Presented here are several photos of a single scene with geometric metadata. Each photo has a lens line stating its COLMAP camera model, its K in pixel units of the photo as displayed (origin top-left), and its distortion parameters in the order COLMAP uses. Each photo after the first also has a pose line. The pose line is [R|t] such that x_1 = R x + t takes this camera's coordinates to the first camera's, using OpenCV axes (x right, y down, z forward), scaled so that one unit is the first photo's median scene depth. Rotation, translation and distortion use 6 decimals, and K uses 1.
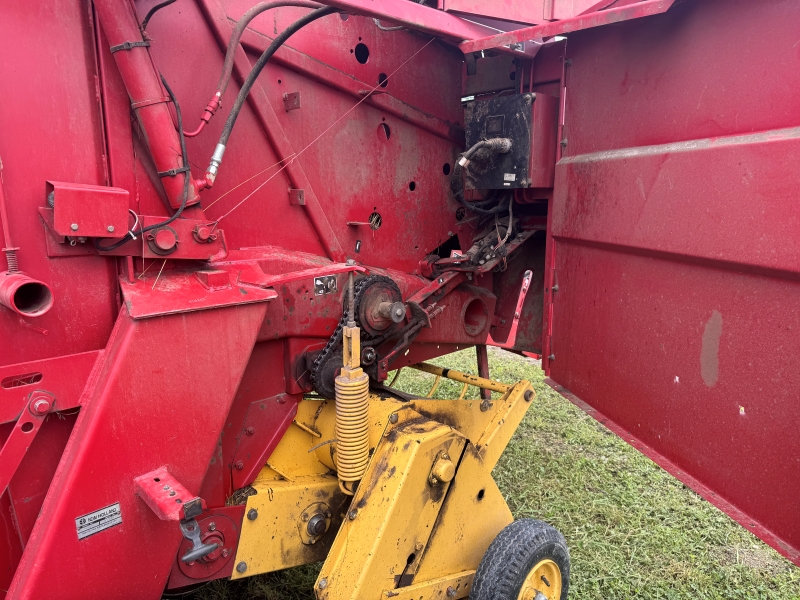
lens RADIAL K [[560.6, 0, 398.5], [0, 560.6, 308.6], [0, 0, 1]] dist [0.155925, -0.288369]
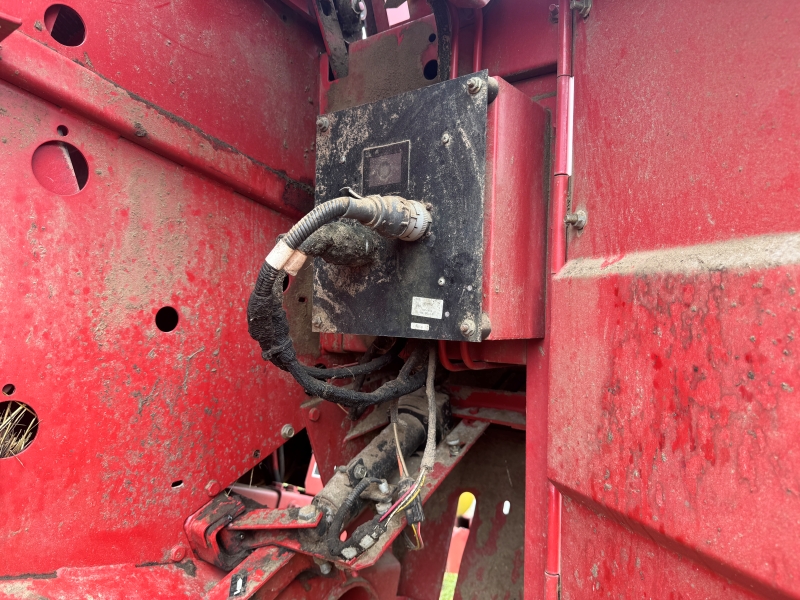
lens RADIAL K [[560.6, 0, 398.5], [0, 560.6, 308.6], [0, 0, 1]] dist [0.155925, -0.288369]
pose [[0.988739, 0.029424, 0.146732, 0.127608], [-0.000298, 0.980866, -0.194685, -0.163721], [-0.149652, 0.192449, 0.969829, 0.666812]]
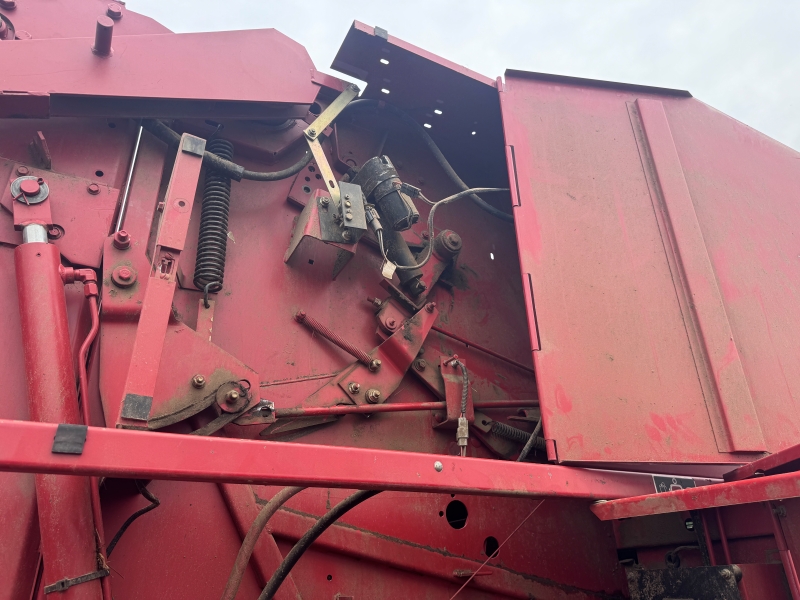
lens RADIAL K [[572.4, 0, 400.0], [0, 572.4, 300.0], [0, 0, 1]] dist [-0.001270, -0.004667]
pose [[0.962838, -0.144357, -0.228264, 0.068863], [-0.022534, 0.799287, -0.600527, -0.219326], [0.269139, 0.583354, 0.766331, 0.259773]]
